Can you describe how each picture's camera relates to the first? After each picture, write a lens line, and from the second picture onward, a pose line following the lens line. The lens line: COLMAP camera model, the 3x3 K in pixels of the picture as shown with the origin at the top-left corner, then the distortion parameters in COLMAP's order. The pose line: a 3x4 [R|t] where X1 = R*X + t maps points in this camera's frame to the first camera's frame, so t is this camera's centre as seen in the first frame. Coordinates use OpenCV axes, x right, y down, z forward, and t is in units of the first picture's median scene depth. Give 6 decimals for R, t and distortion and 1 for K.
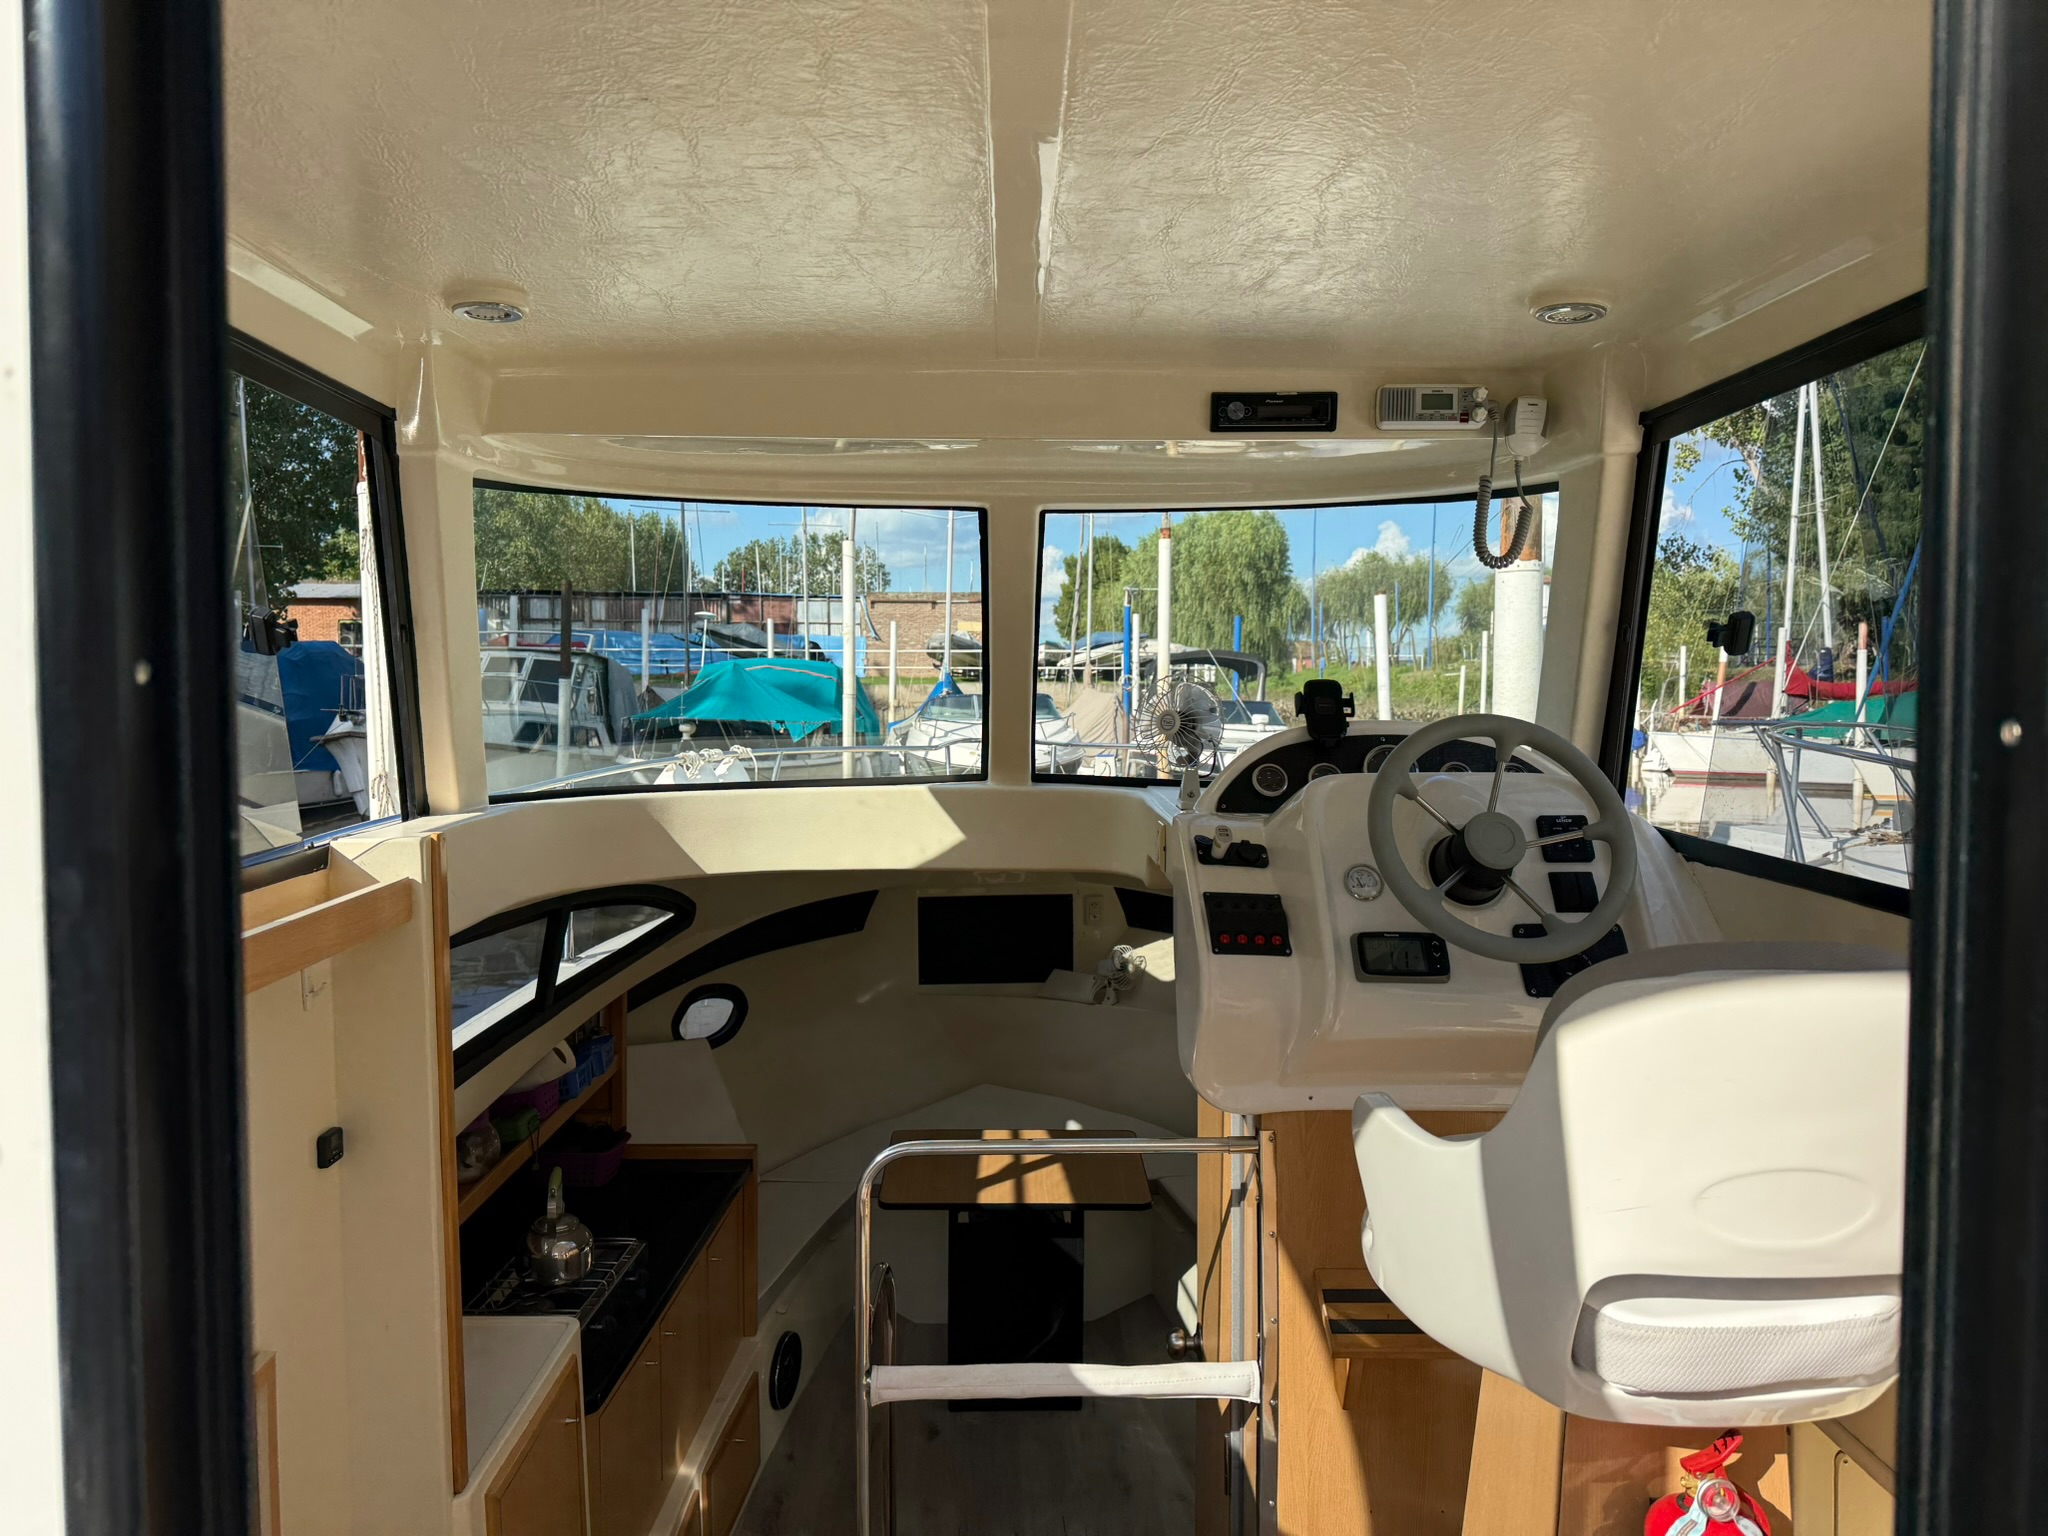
lens RADIAL K [[1431.5, 0, 1023.7], [0, 1431.5, 774.5], [0, 0, 1]] dist [0.074489, -0.014989]
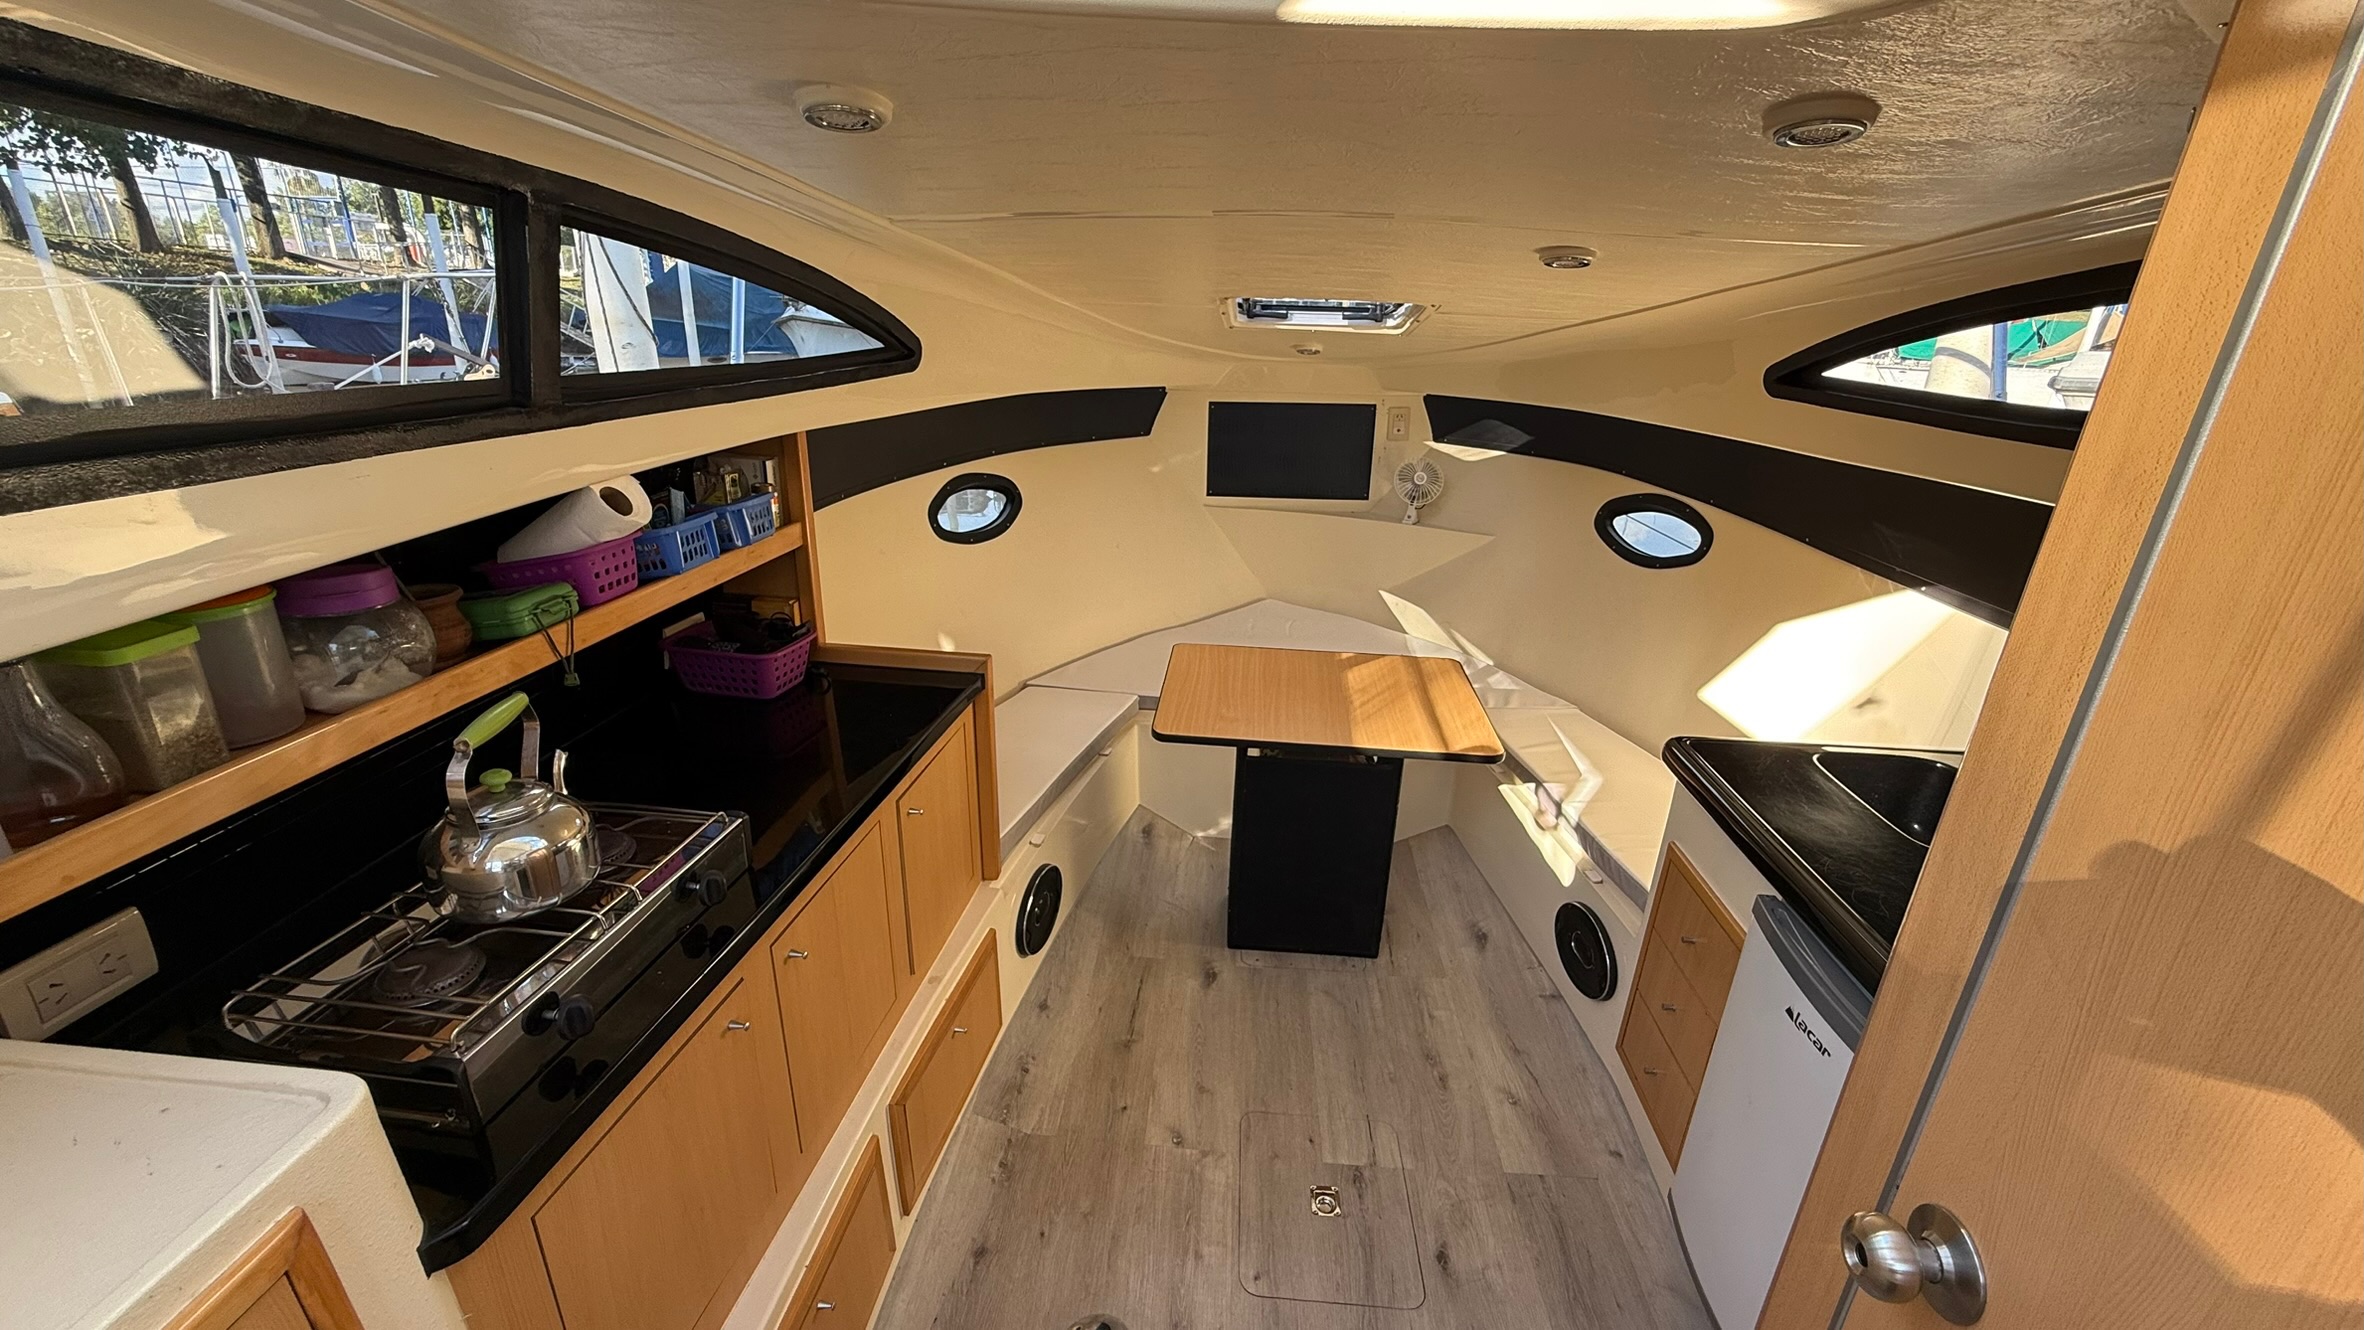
lens RADIAL K [[951.5, 0, 1181.9], [0, 951.5, 663.3], [0, 0, 1]] dist [0.001969, 0.000021]
pose [[0.994634, 0.057507, -0.086001, -0.079481], [-0.031940, 0.961358, 0.273442, 0.223904], [0.098402, -0.269228, 0.958036, 0.979701]]
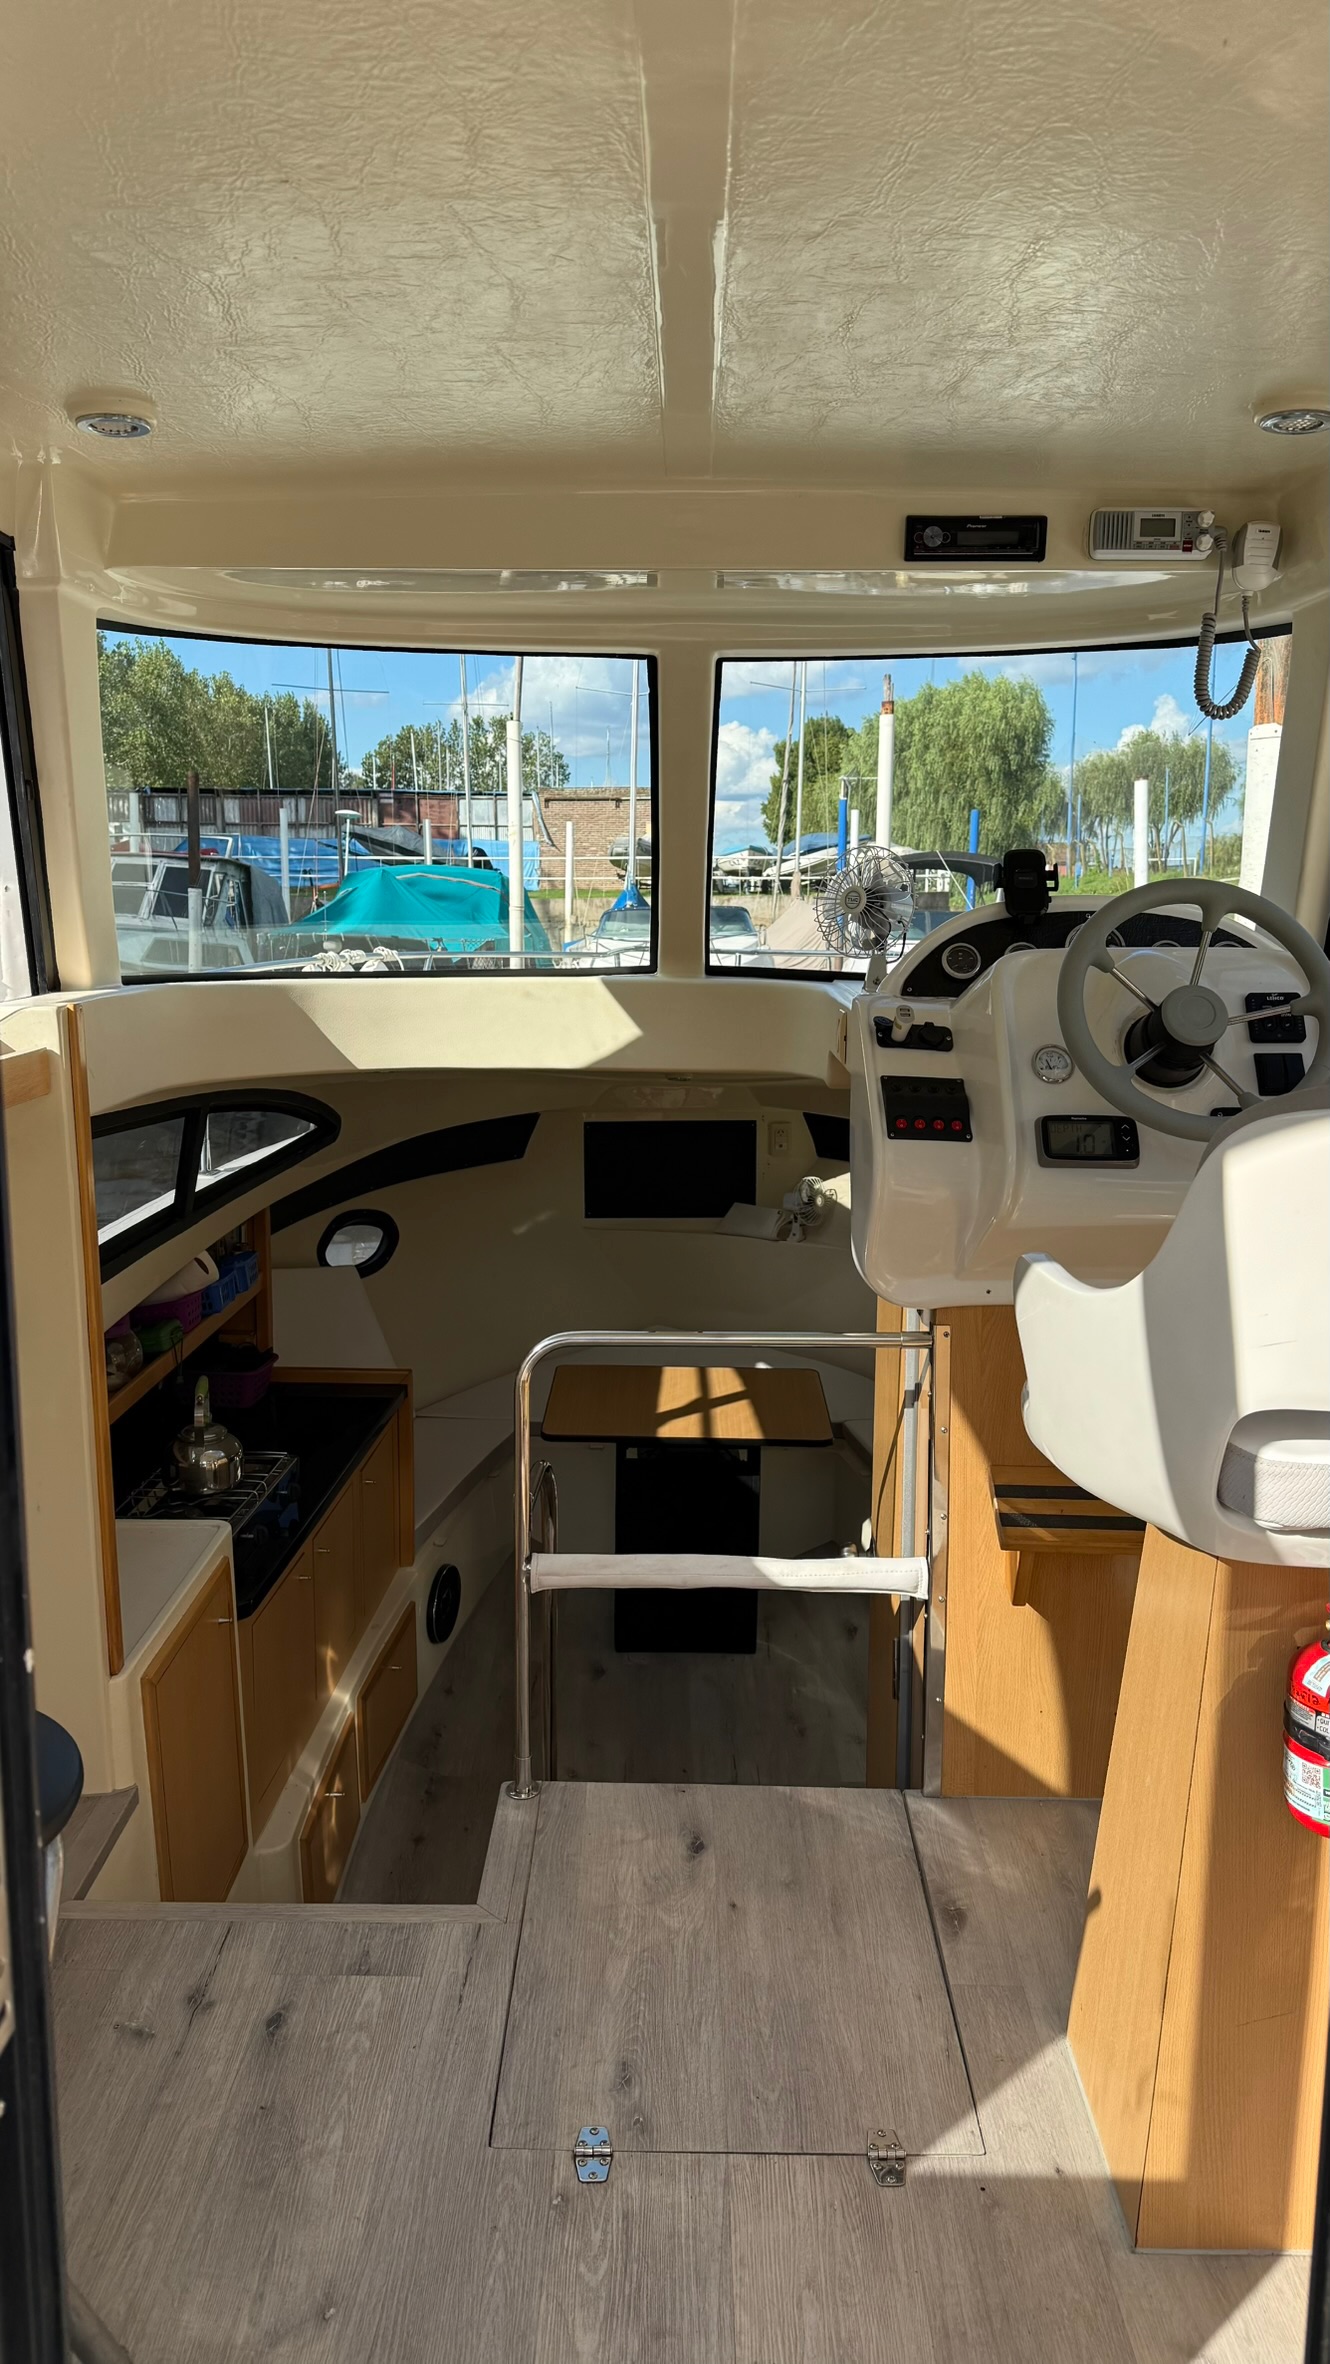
lens RADIAL K [[1655.1, 0, 657.4], [0, 1655.1, 1182.4], [0, 0, 1]] dist [0.072682, -0.036078]
pose [[0.999442, 0.011000, -0.031554, 0.012989], [-0.007562, 0.994220, 0.107097, 0.035336], [0.032550, -0.106798, 0.993748, -0.085209]]
